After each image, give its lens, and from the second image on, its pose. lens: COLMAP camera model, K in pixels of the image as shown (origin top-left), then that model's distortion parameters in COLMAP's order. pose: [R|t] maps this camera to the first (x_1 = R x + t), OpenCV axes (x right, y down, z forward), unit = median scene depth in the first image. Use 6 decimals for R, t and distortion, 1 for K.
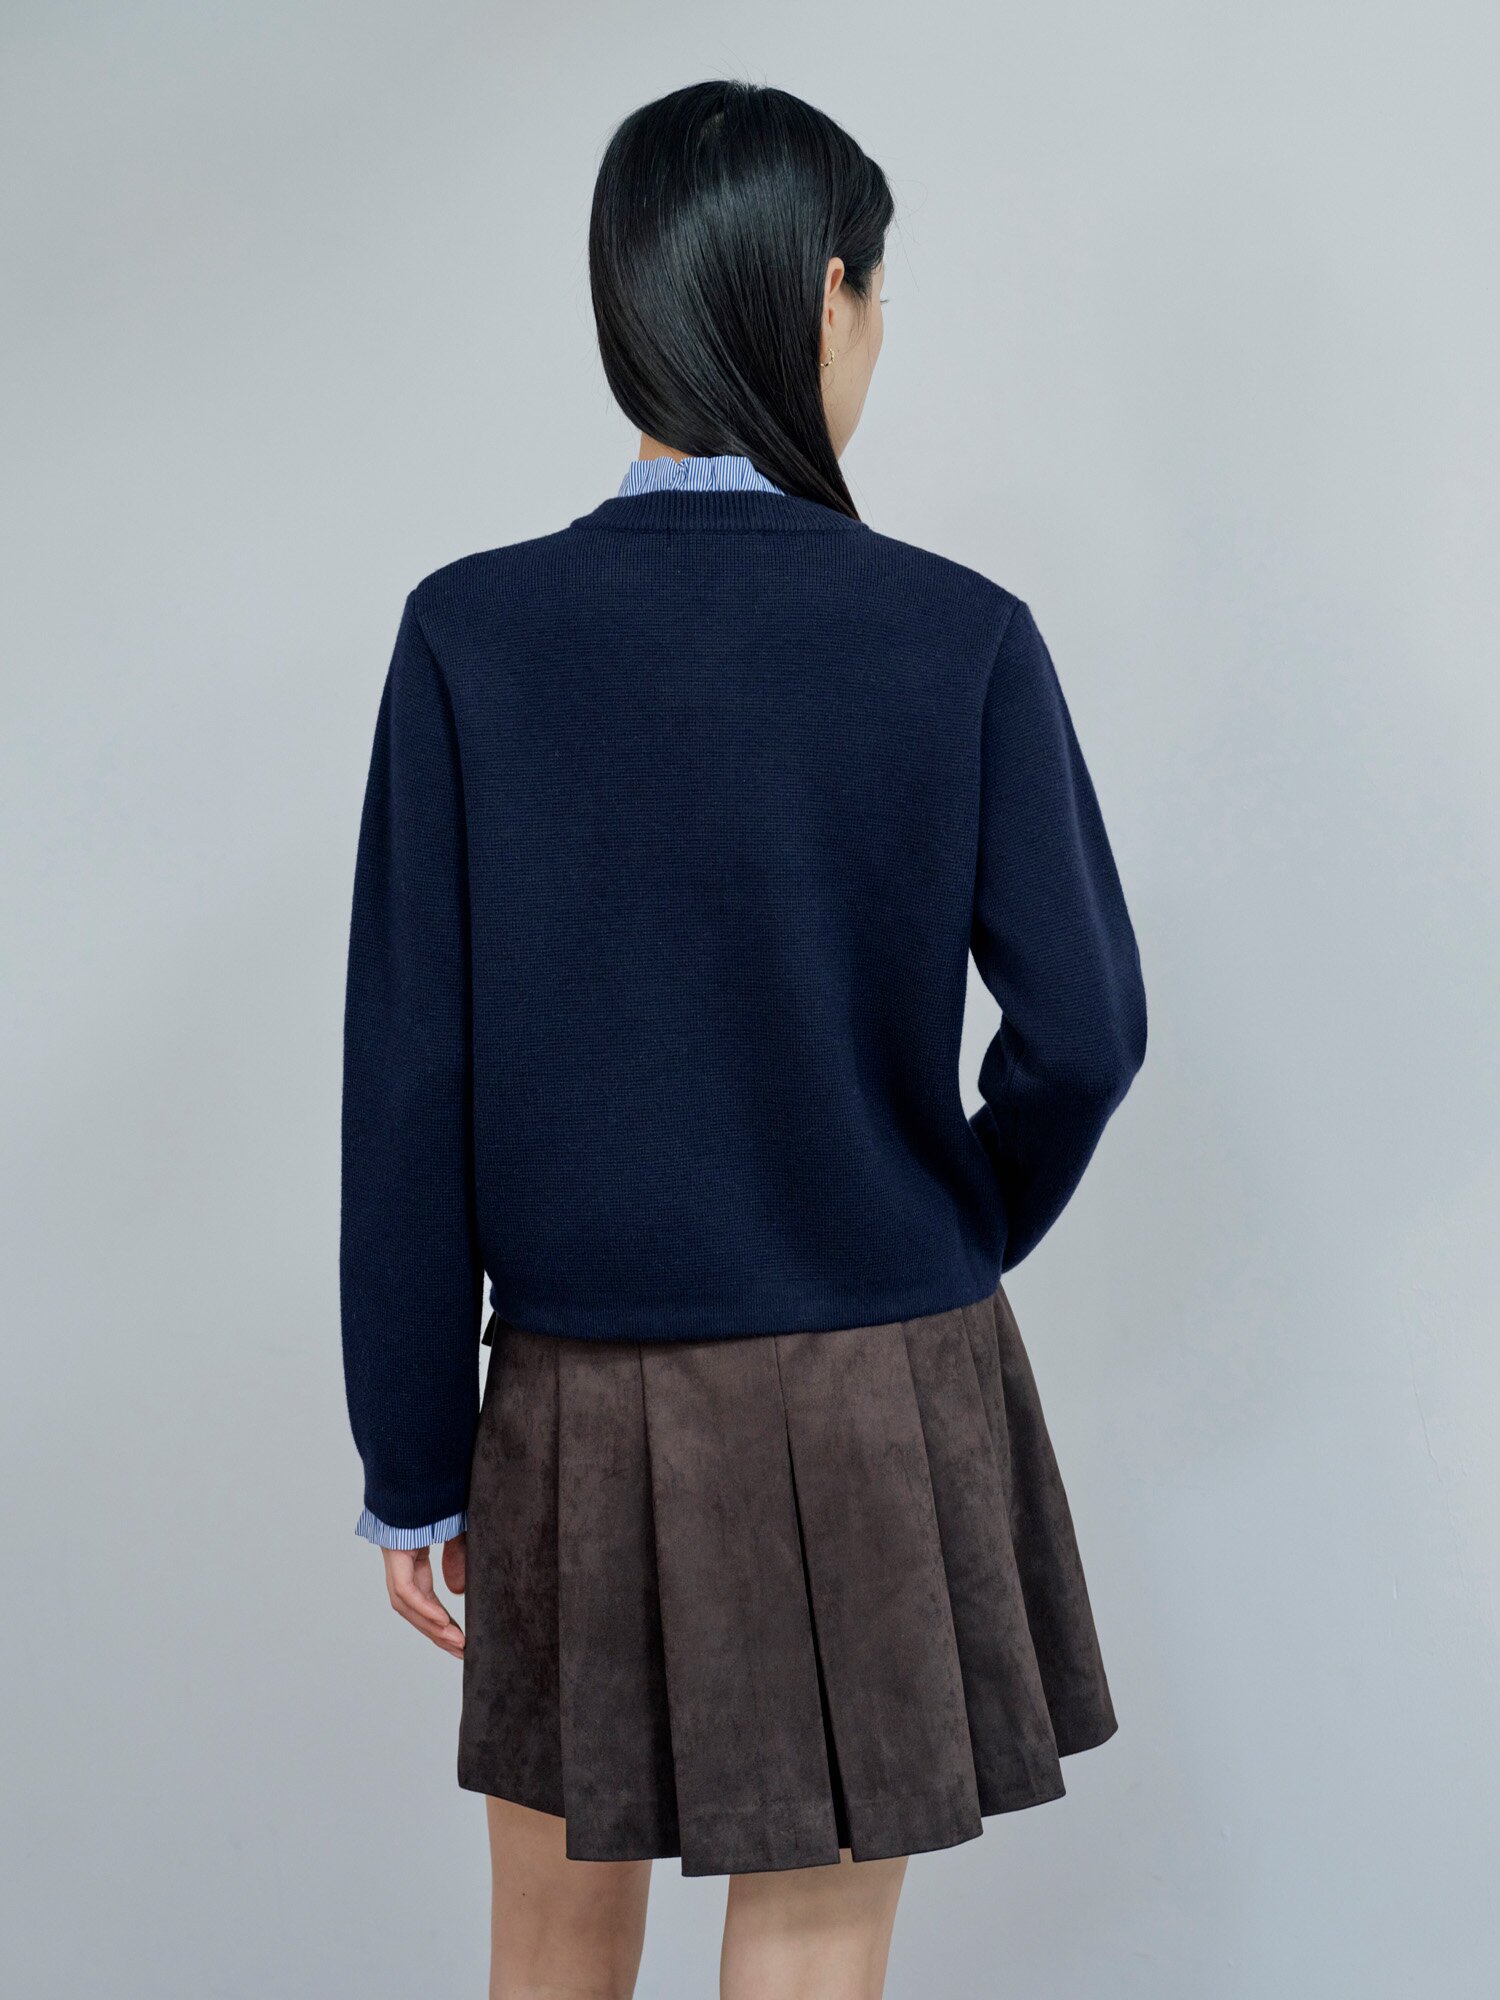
lens RADIAL K [[3663.7, 0, 749.6], [0, 3663.7, 998.2], [0, 0, 1]] dist [-0.047464, 0.000000]
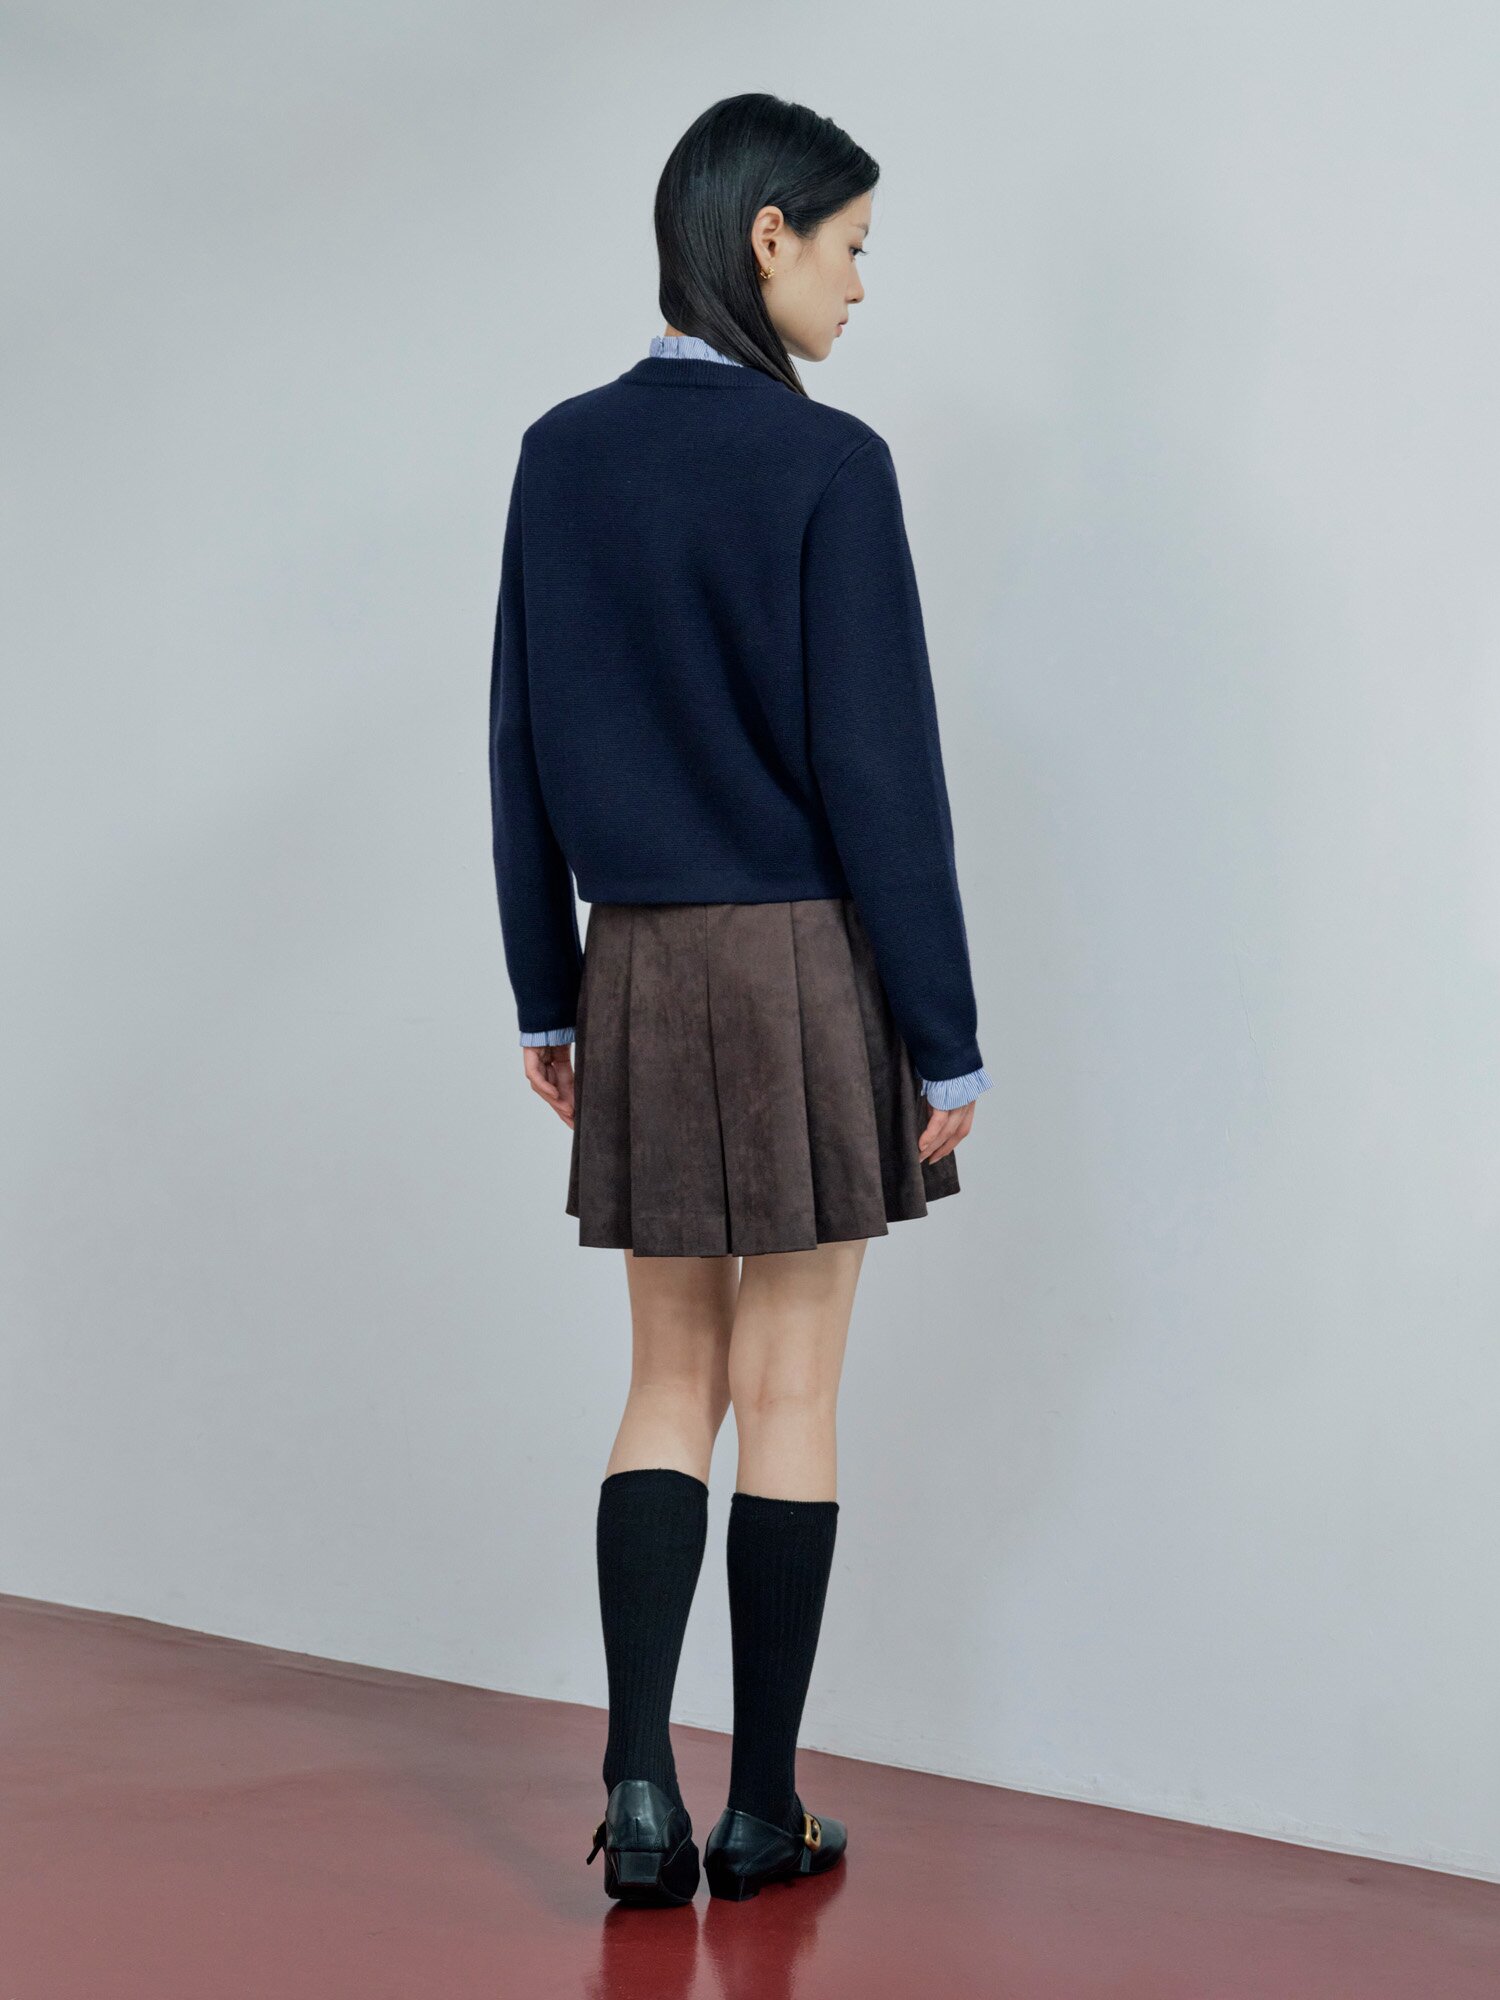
lens RADIAL K [[3663.7, 0, 751.0], [0, 3663.7, 997.6], [0, 0, 1]] dist [-0.047464, 0.000000]
pose [[0.946382, 0.084881, -0.311700, 0.506286], [-0.067529, 0.995527, 0.066069, 0.024963], [0.315914, -0.041478, 0.947881, -0.453881]]
